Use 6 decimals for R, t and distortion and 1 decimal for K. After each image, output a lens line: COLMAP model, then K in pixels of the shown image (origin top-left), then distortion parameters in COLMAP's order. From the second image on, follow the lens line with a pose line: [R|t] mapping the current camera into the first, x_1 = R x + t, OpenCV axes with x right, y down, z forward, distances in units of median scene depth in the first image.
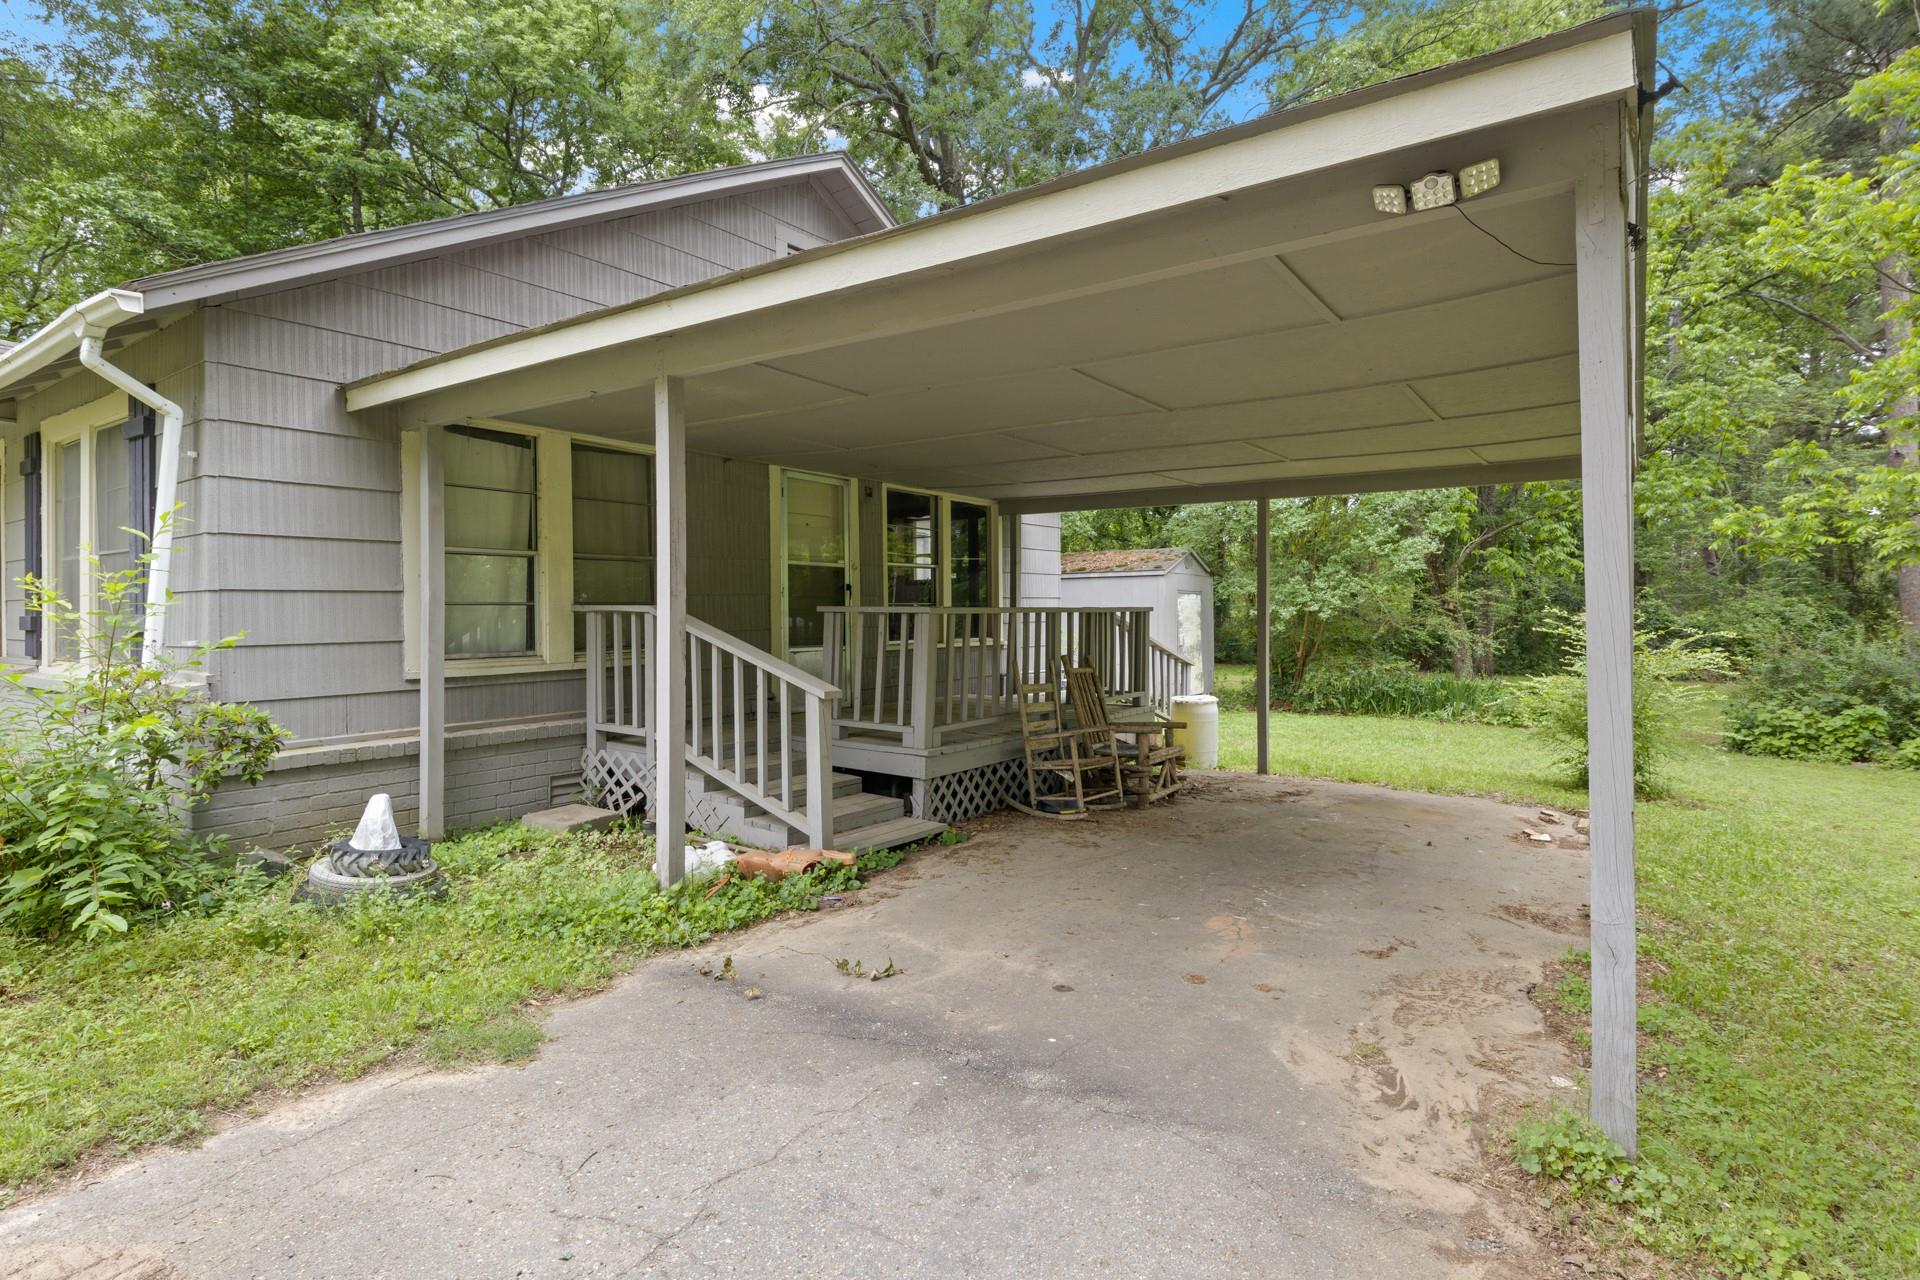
lens RADIAL K [[964.7, 0, 967.2], [0, 964.7, 624.3], [0, 0, 1]] dist [-0.007130, -0.000149]
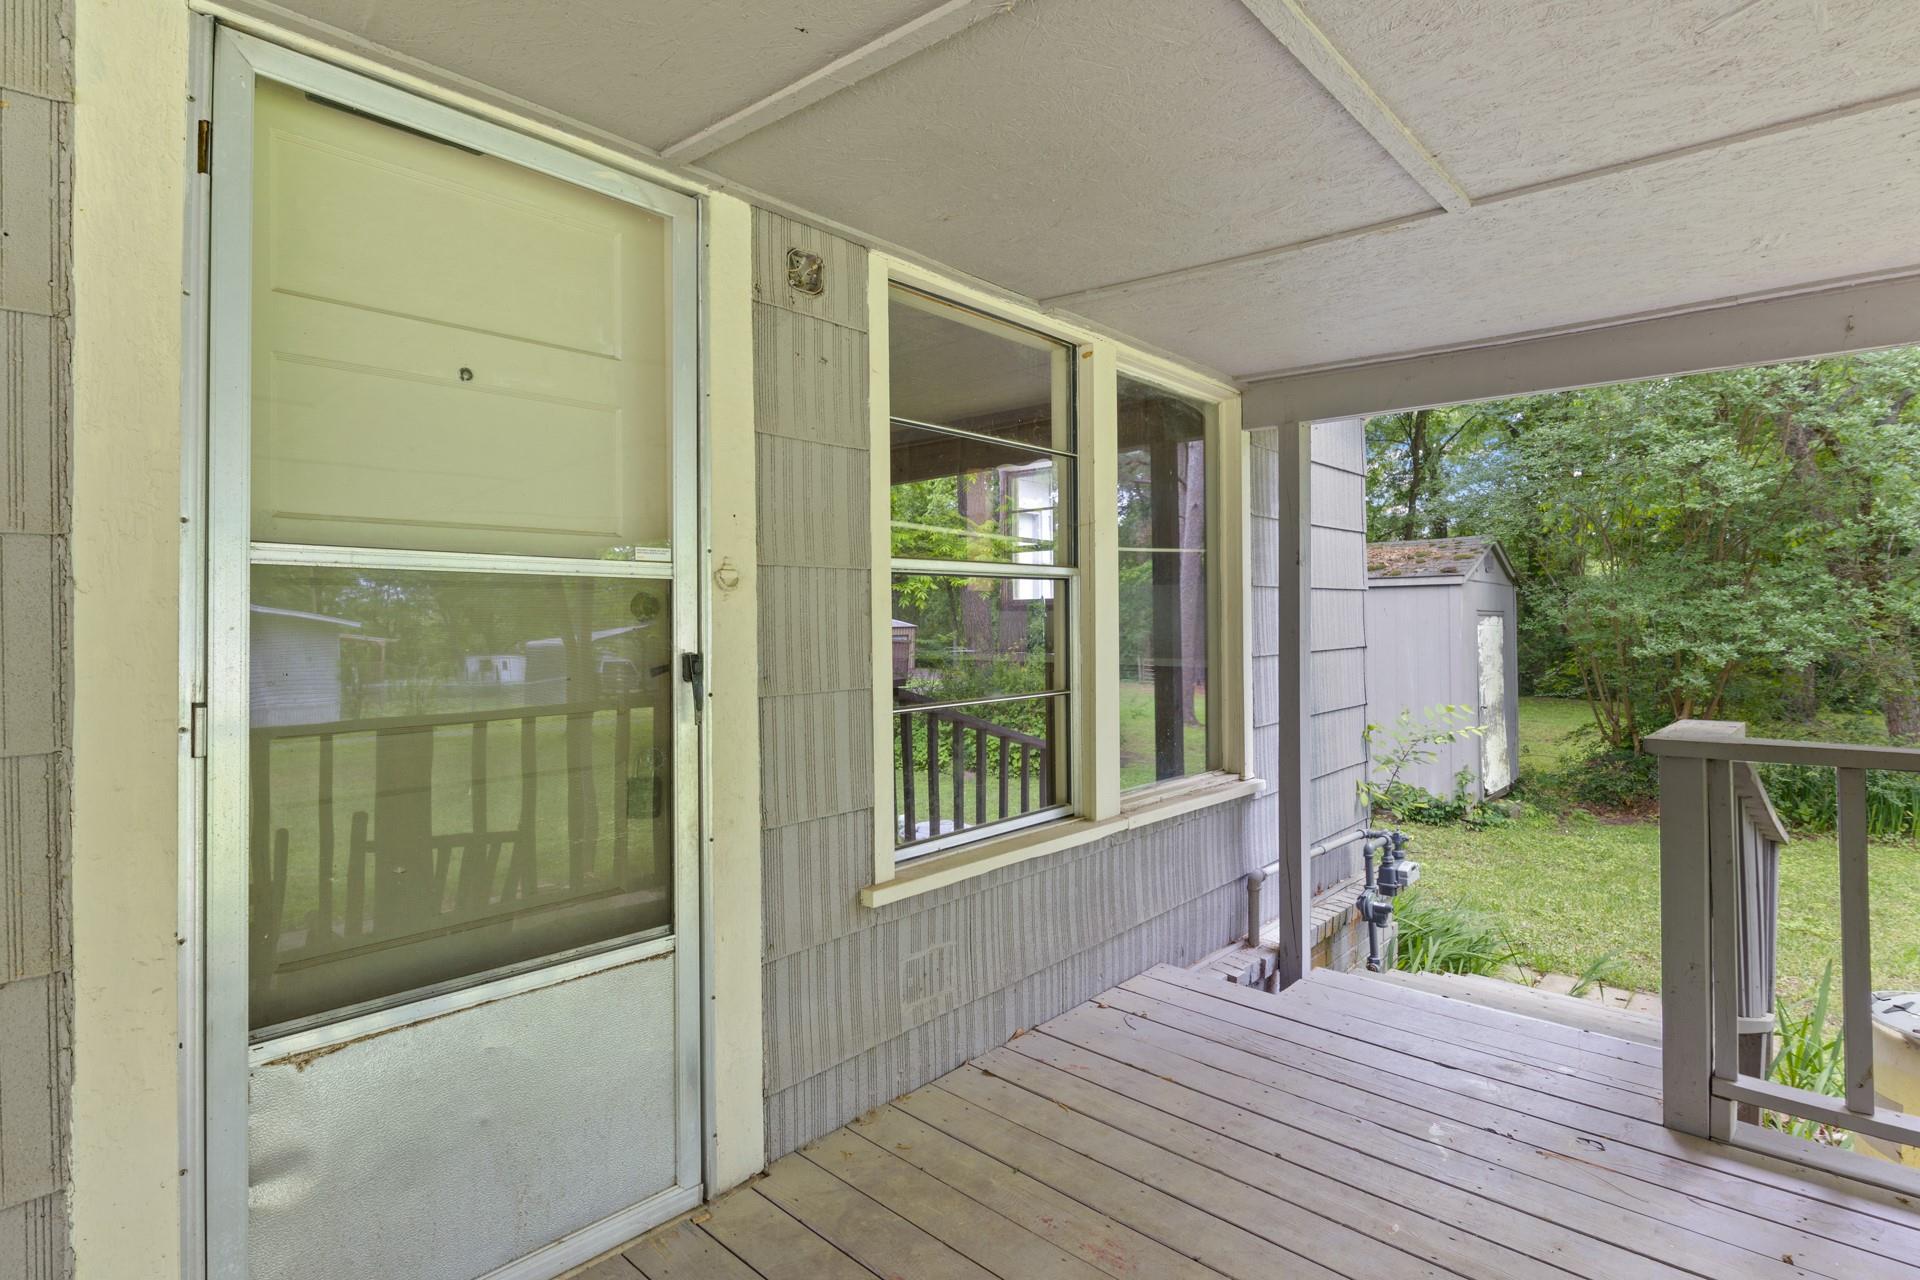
lens RADIAL K [[964.7, 0, 963.1], [0, 964.7, 631.6], [0, 0, 1]] dist [-0.007130, -0.000149]
pose [[0.992517, 0.002027, -0.122091, -0.026849], [-0.001740, 0.999995, 0.002456, -0.038572], [0.122095, -0.002225, 0.992516, 0.639469]]
